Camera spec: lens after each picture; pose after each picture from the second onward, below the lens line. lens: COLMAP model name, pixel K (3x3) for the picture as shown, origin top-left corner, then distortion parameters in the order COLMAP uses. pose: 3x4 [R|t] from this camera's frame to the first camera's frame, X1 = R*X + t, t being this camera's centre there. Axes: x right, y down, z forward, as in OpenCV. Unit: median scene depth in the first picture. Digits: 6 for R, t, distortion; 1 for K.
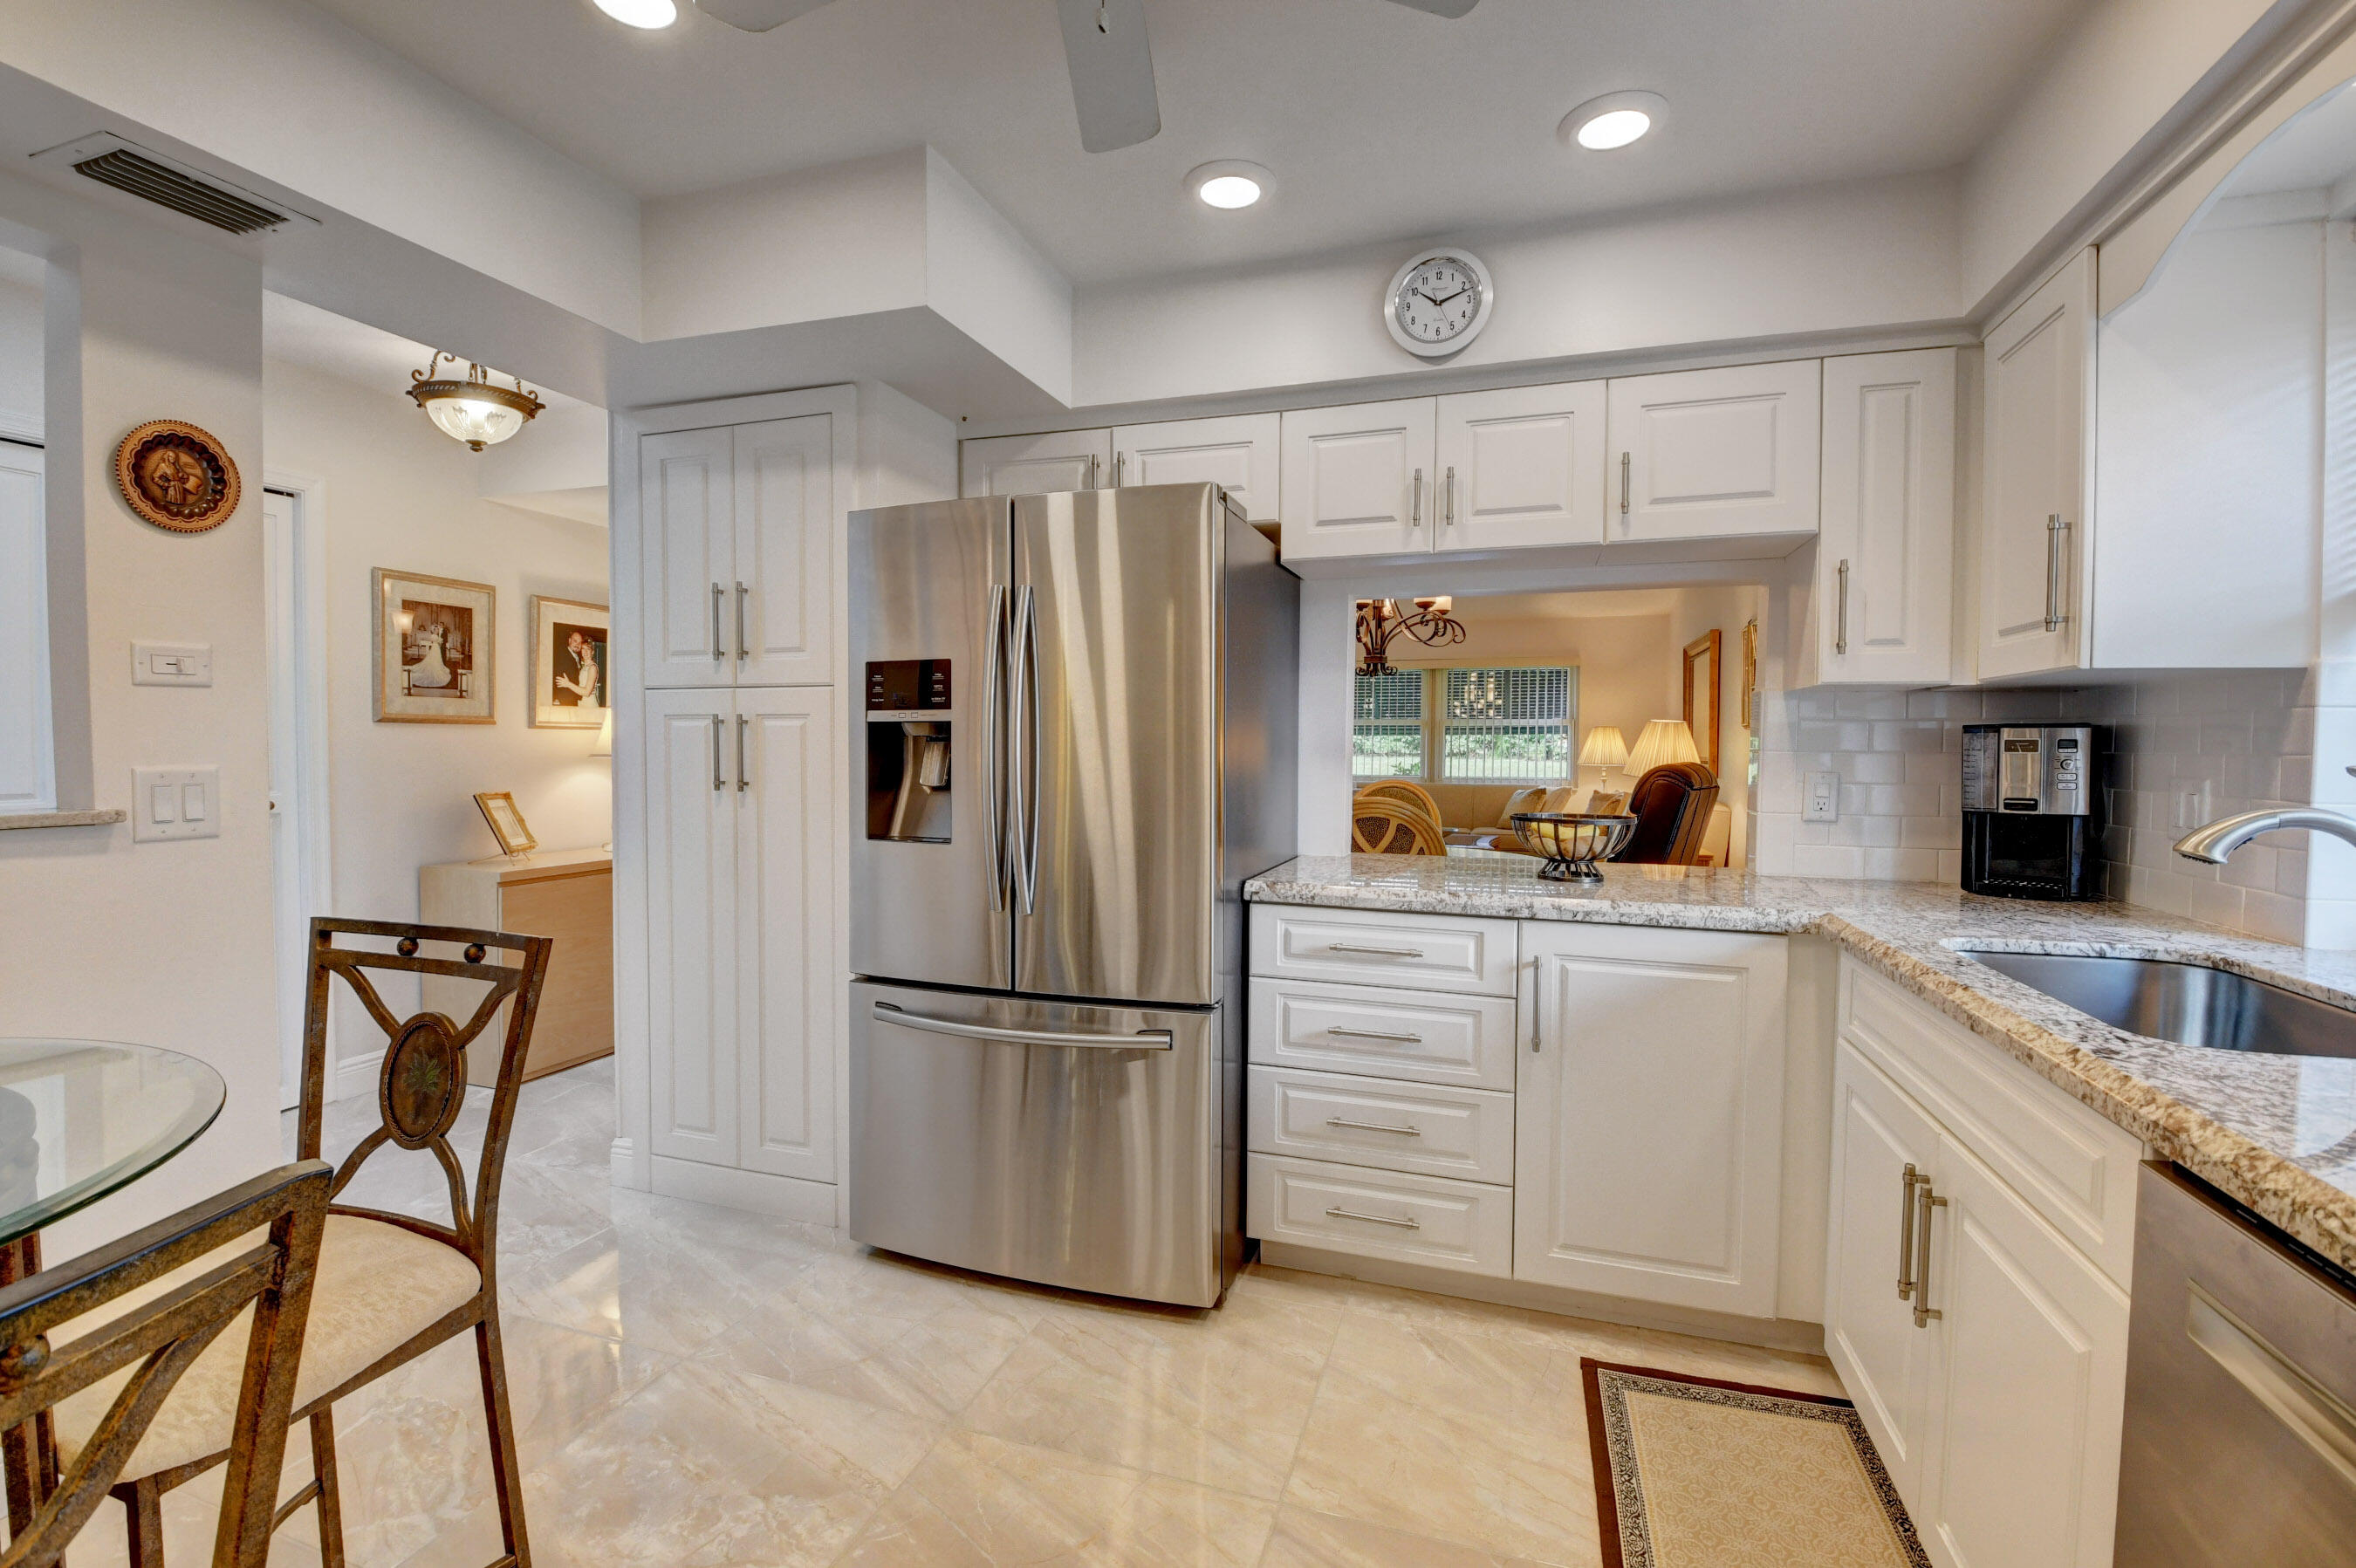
lens RADIAL K [[1077.7, 0, 1178.0], [0, 1077.7, 784.0], [0, 0, 1]] dist [0.000861, 0.000173]
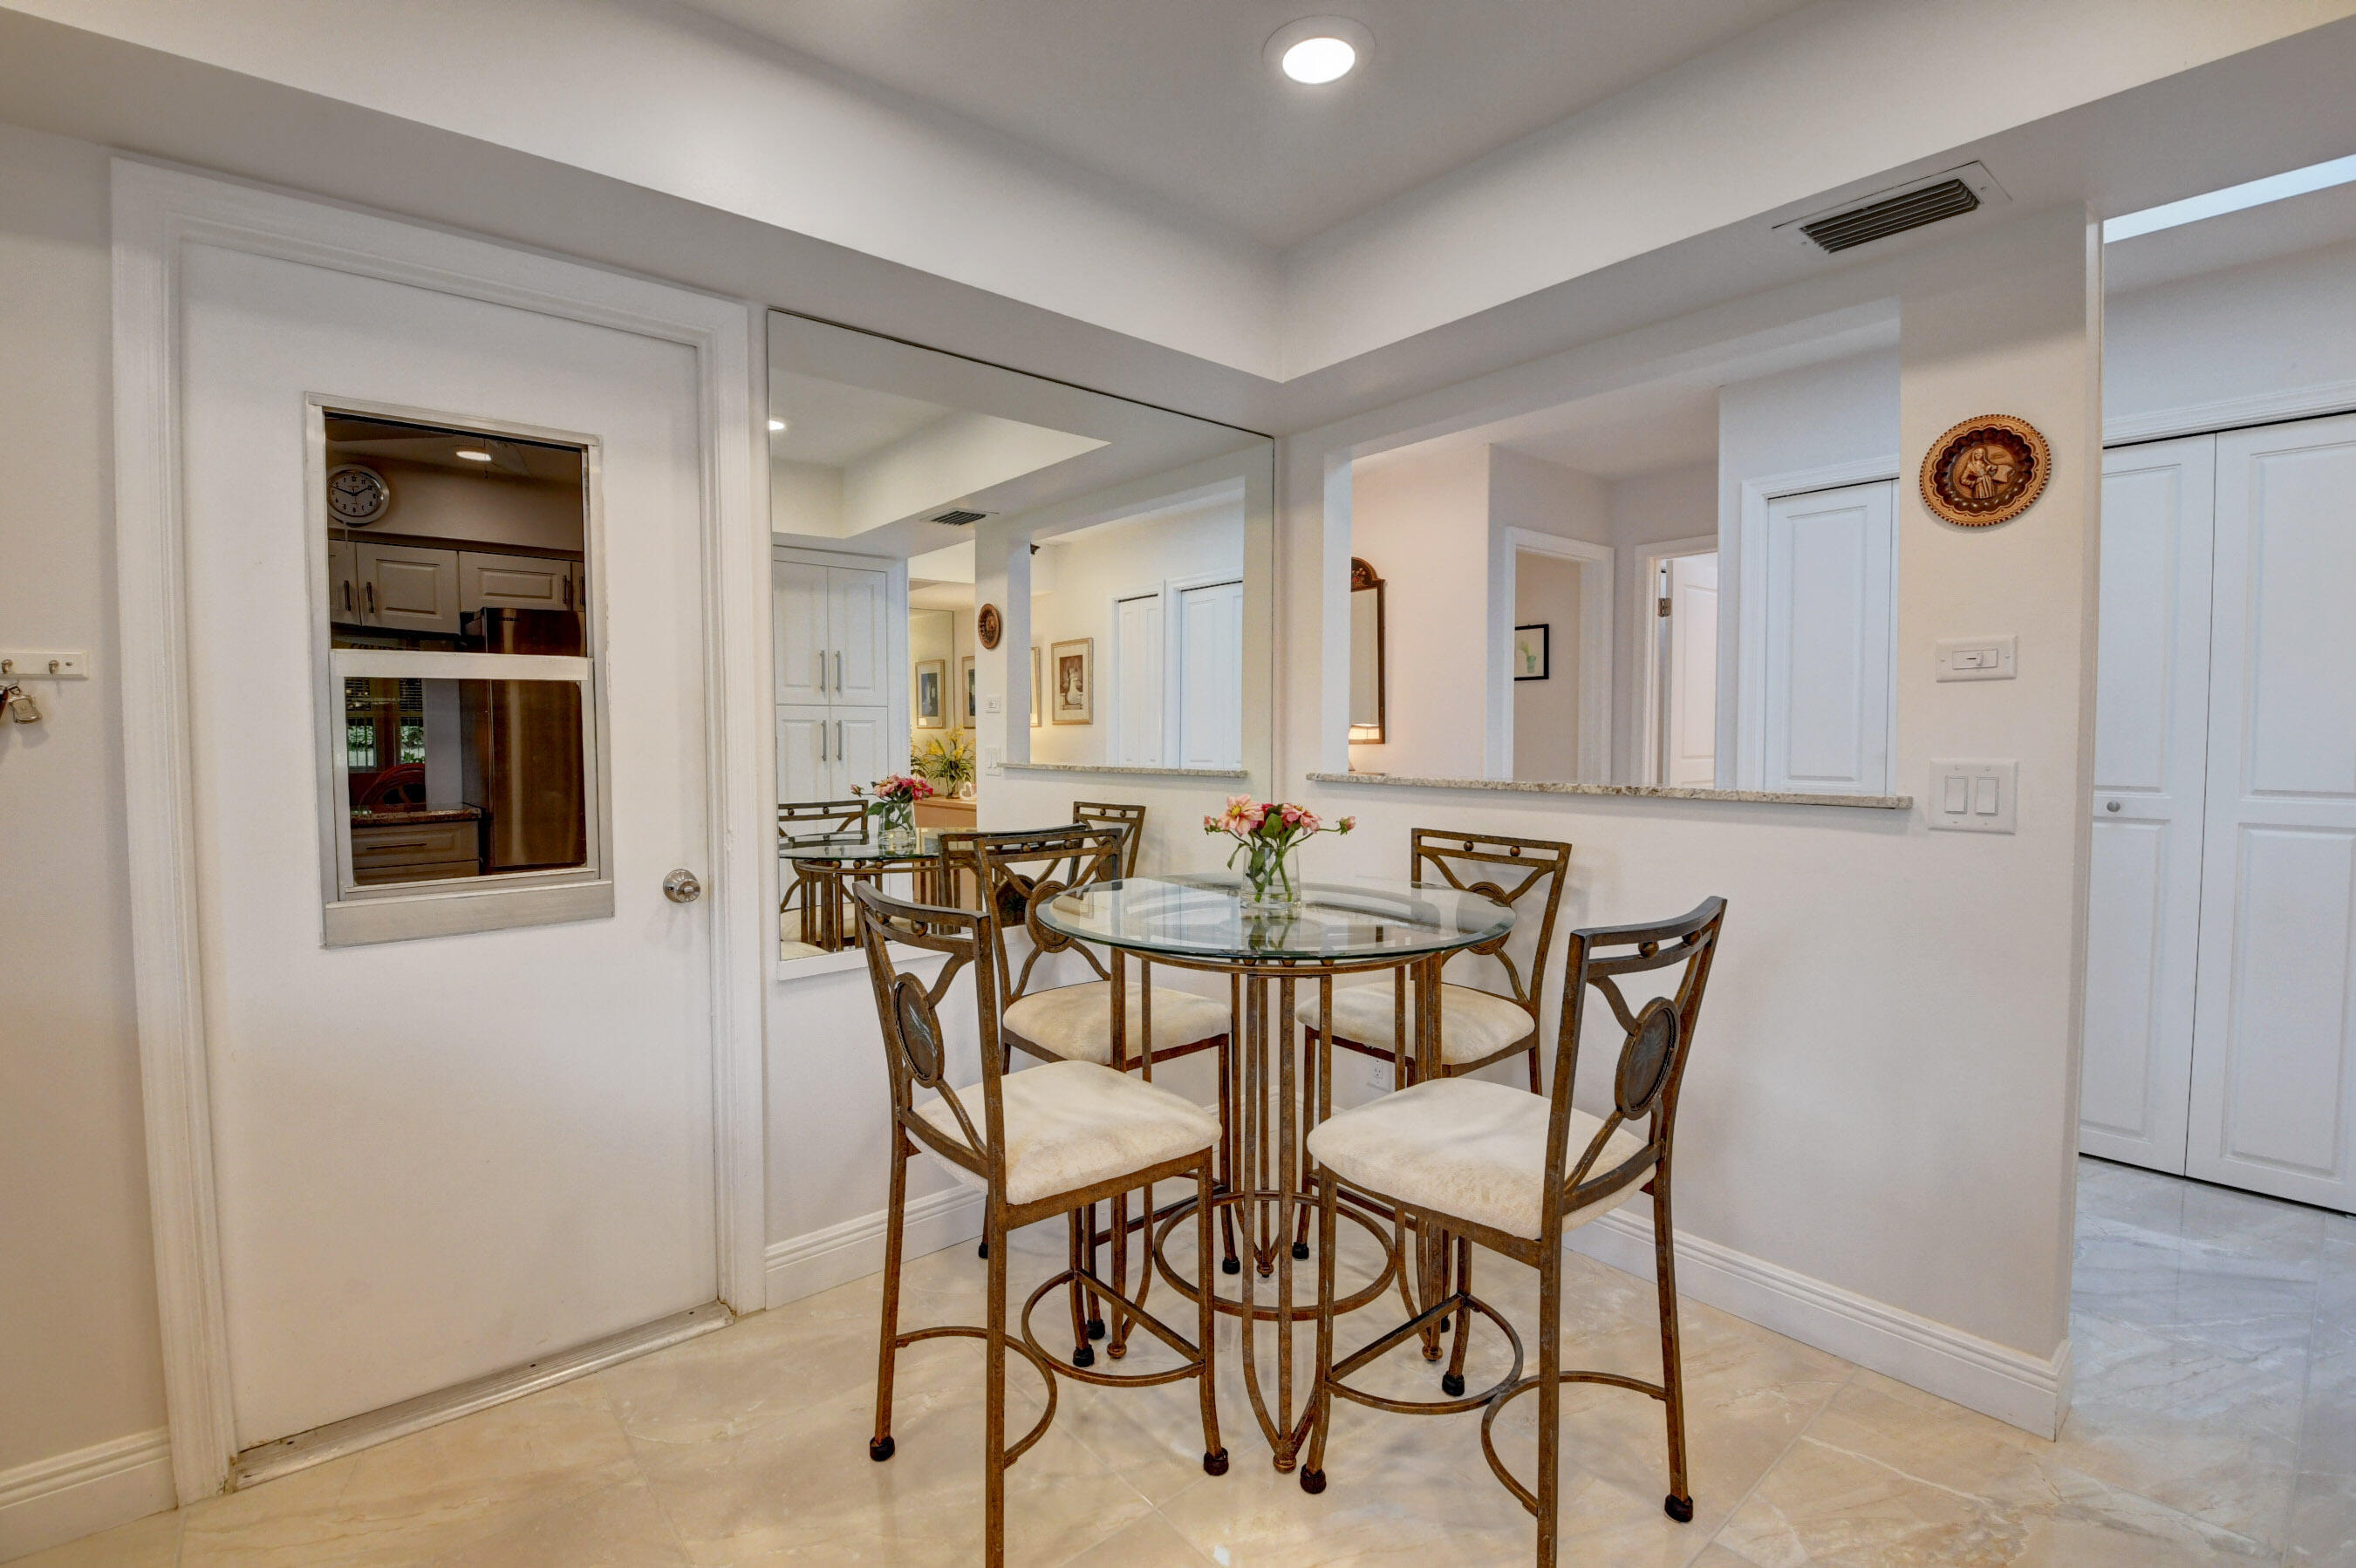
lens RADIAL K [[1041.7, 0, 1165.2], [0, 1041.7, 771.7], [0, 0, 1]] dist [-0.001673, -0.013995]
pose [[-0.498572, 0.032626, -0.866234, 0.321494], [-0.035186, 0.997706, 0.057829, -0.037980], [0.866134, 0.059312, -0.496280, 0.911521]]
